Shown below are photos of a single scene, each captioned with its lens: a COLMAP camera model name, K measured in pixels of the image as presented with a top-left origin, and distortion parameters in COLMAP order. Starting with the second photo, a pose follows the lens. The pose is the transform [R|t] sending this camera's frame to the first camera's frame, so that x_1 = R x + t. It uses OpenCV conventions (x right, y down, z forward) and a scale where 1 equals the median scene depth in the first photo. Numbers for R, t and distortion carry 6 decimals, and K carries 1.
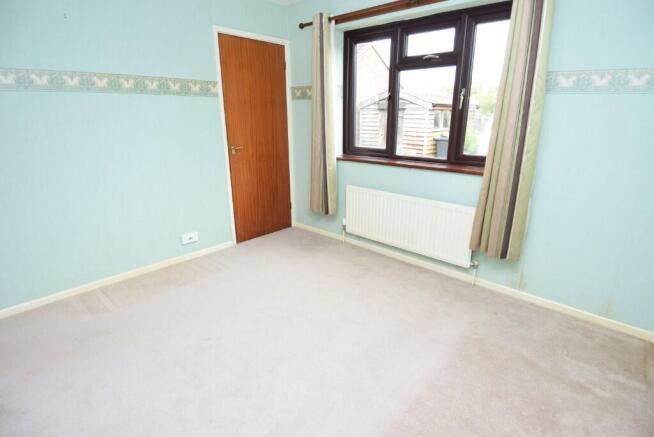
lens RADIAL K [[346.4, 0, 324.4], [0, 346.4, 223.5], [0, 0, 1]] dist [0.015943, -0.009025]
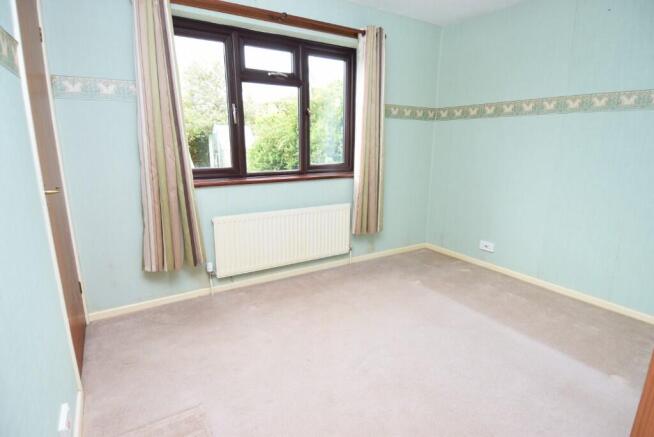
lens RADIAL K [[346.4, 0, 335.9], [0, 346.4, 212.7], [0, 0, 1]] dist [0.015943, -0.009025]
pose [[0.250883, -0.222222, 0.942165, -0.682110], [0.269046, 0.950953, 0.152652, -0.194359], [-0.929877, 0.215188, 0.298366, 0.600243]]
